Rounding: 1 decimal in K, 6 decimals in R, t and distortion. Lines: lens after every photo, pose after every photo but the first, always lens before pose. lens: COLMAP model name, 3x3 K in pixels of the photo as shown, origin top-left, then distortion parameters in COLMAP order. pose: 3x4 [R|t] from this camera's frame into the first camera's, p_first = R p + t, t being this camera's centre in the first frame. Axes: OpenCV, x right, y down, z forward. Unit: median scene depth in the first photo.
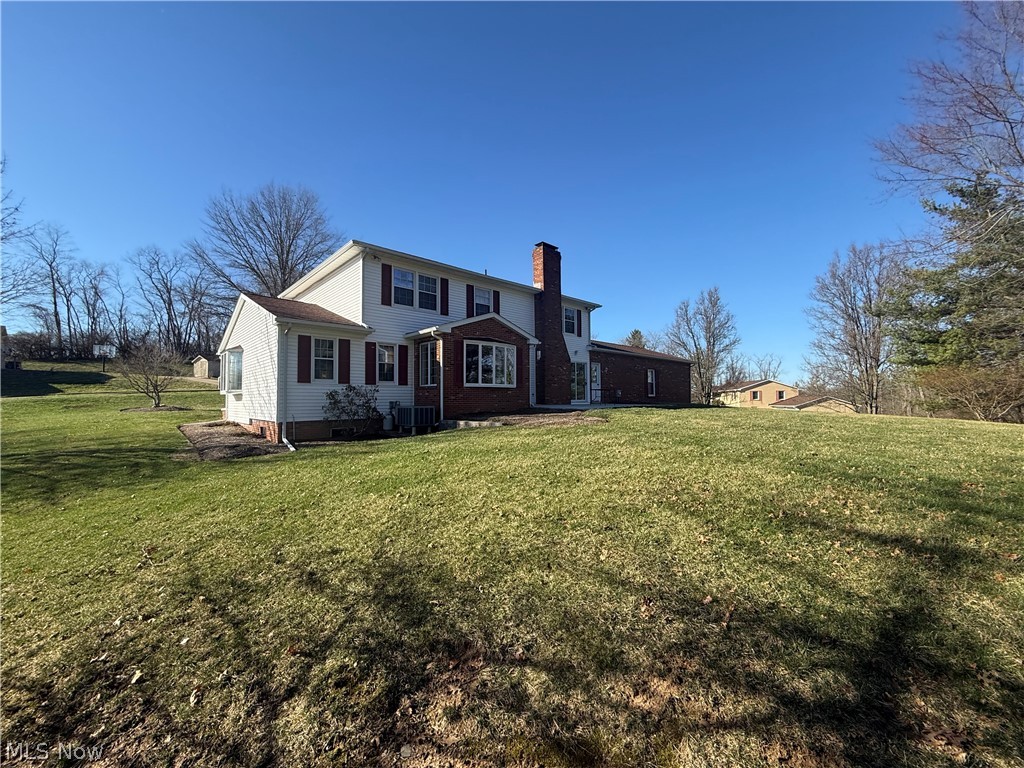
lens RADIAL K [[409.2, 0, 511.5], [0, 409.2, 386.0], [0, 0, 1]] dist [0.000765, 0.000500]
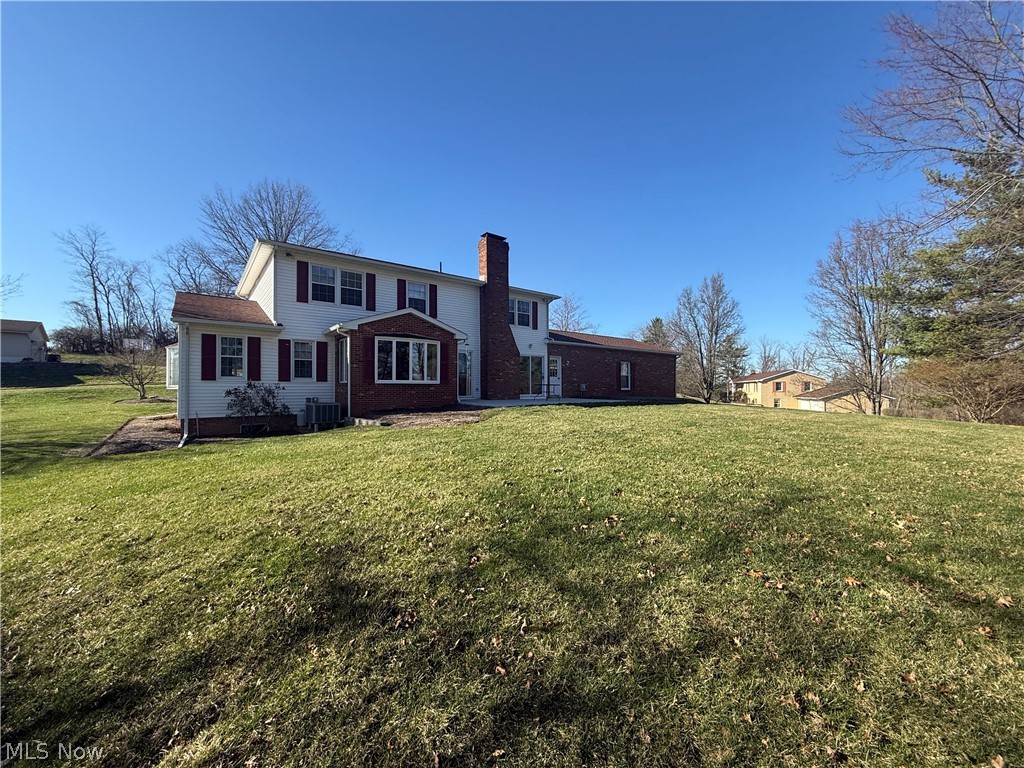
lens RADIAL K [[409.2, 0, 511.6], [0, 409.2, 385.8], [0, 0, 1]] dist [0.000765, 0.000500]
pose [[0.996387, 0.002977, -0.084877, 0.209175], [-0.000685, 0.999635, 0.027018, -0.013791], [0.084927, -0.026862, 0.996025, 0.024860]]
